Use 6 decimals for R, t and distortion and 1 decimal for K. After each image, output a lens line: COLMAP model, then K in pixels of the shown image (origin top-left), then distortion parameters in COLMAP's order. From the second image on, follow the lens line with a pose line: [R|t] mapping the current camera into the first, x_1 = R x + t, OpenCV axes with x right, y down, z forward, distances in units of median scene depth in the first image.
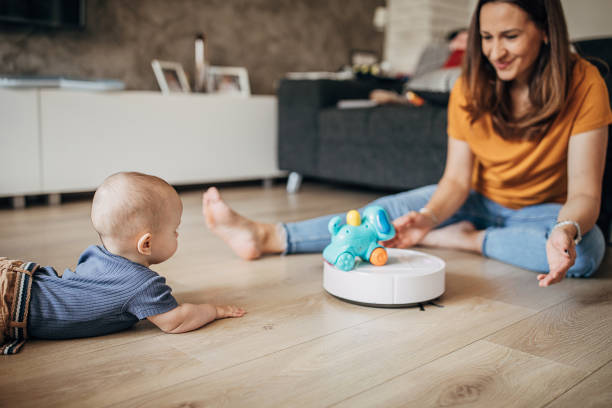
lens RADIAL K [[610.3, 0, 305.6], [0, 610.3, 203.9], [0, 0, 1]] dist [-0.013267, -0.001930]
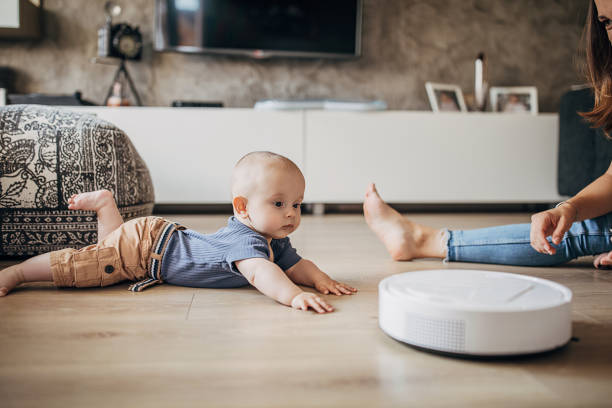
lens RADIAL K [[602.7, 0, 306.0], [0, 602.7, 205.0], [0, 0, 1]] dist [-0.012799, 0.001054]
pose [[0.804755, 0.033307, -0.592672, 0.192321], [-0.078623, 0.995609, -0.050806, 0.036411], [0.588378, 0.087484, 0.803840, 0.085116]]
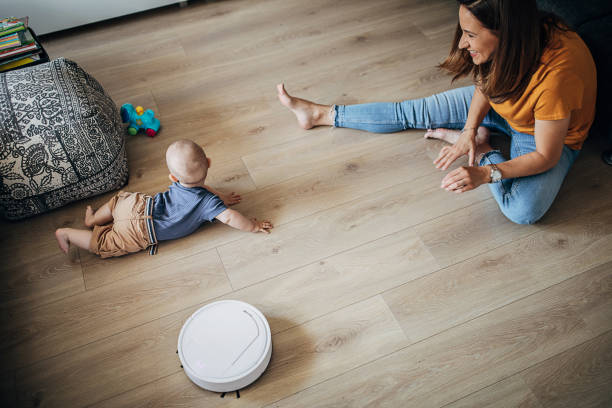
lens RADIAL K [[551.0, 0, 305.7], [0, 551.0, 203.5], [0, 0, 1]] dist [-0.000661, -0.092064]
pose [[0.939029, 0.226552, -0.258646, 0.156830], [-0.009015, 0.768199, 0.640148, -0.360896], [0.343719, -0.598786, 0.723404, -0.026394]]
